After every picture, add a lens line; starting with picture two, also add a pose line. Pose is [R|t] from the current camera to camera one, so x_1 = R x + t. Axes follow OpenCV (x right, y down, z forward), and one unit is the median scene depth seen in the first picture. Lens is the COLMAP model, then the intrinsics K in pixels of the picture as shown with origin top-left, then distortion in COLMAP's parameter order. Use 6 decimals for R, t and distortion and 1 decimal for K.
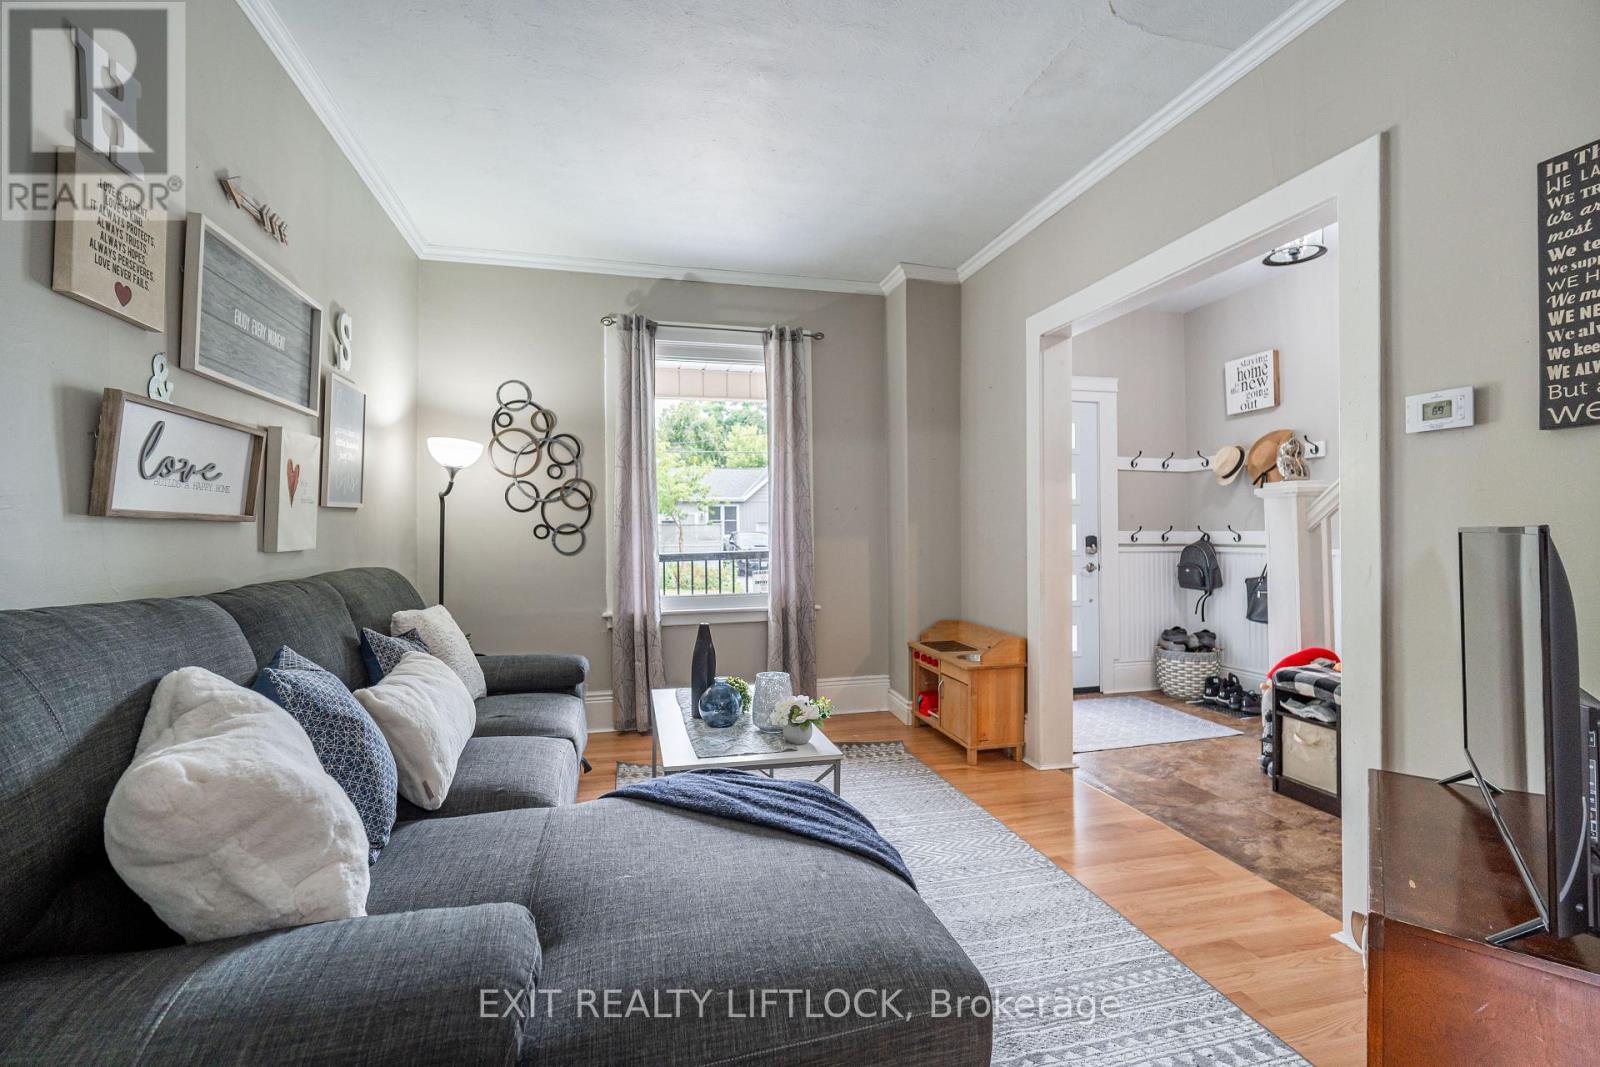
lens RADIAL K [[710.6, 0, 792.0], [0, 710.6, 519.4], [0, 0, 1]] dist [-0.005744, 0.000266]
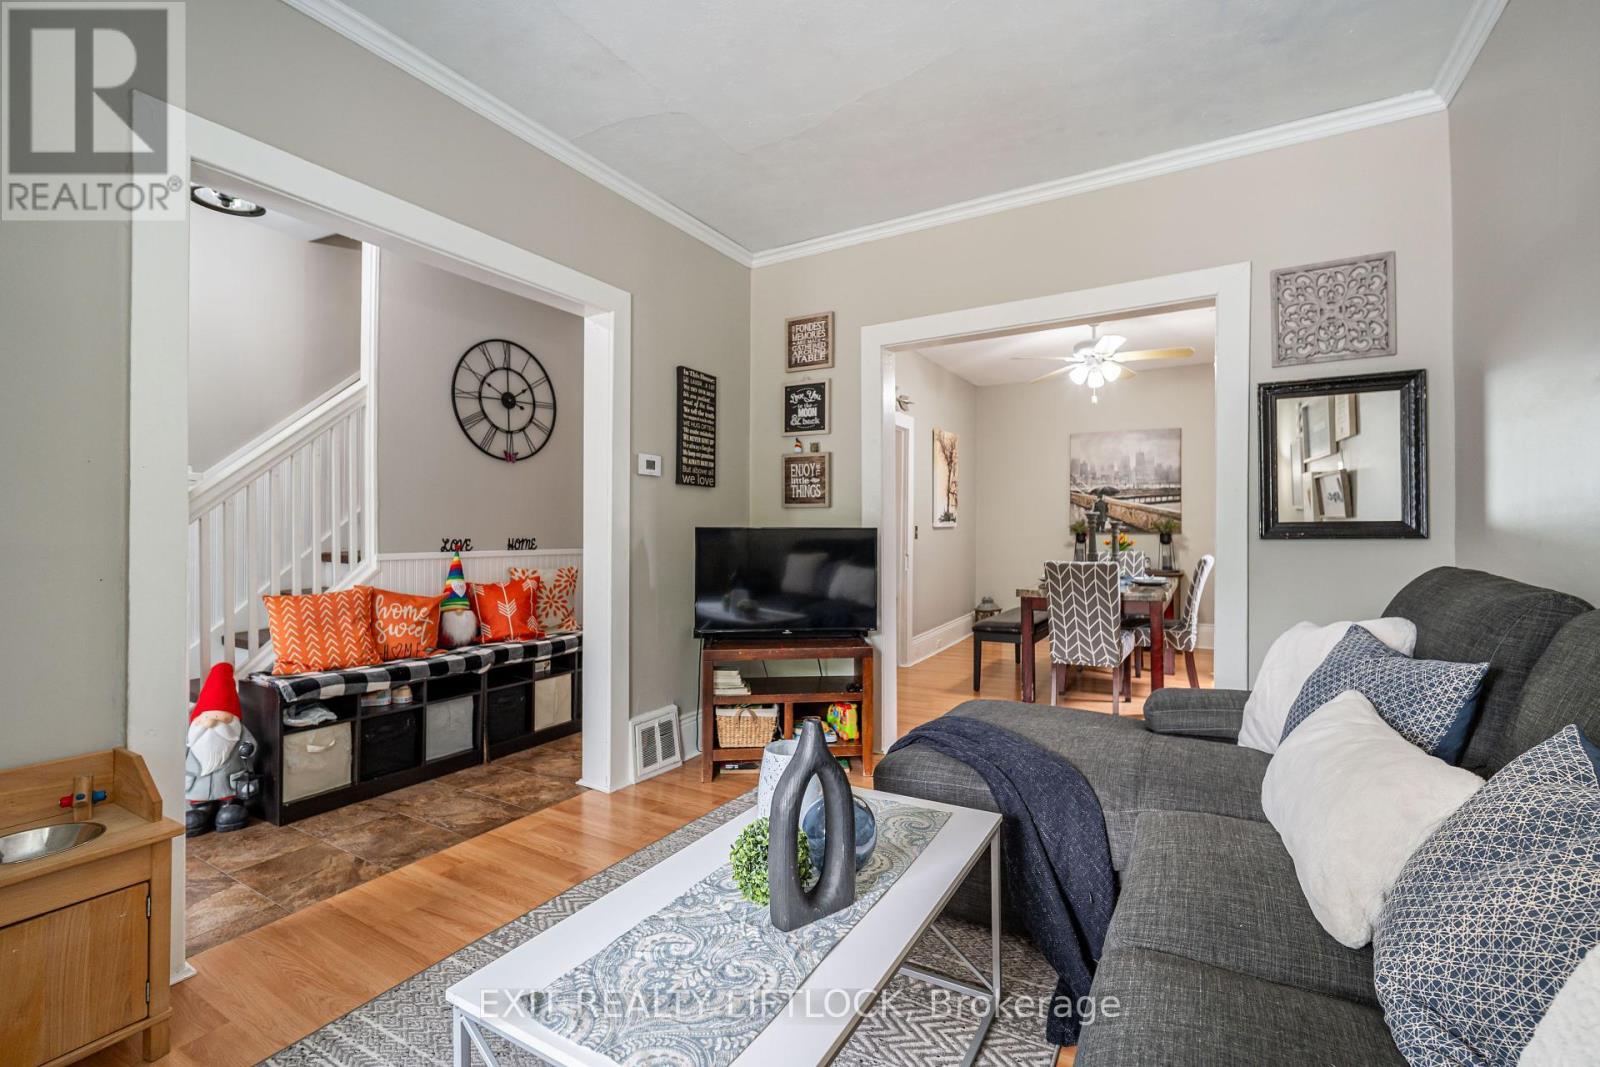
lens RADIAL K [[710.6, 0, 792.0], [0, 710.6, 519.4], [0, 0, 1]] dist [-0.005744, 0.000266]
pose [[-0.715178, 0.013689, 0.698808, -0.450403], [-0.008936, 0.999547, -0.028725, 0.027938], [-0.698885, -0.026788, -0.714732, 1.378723]]
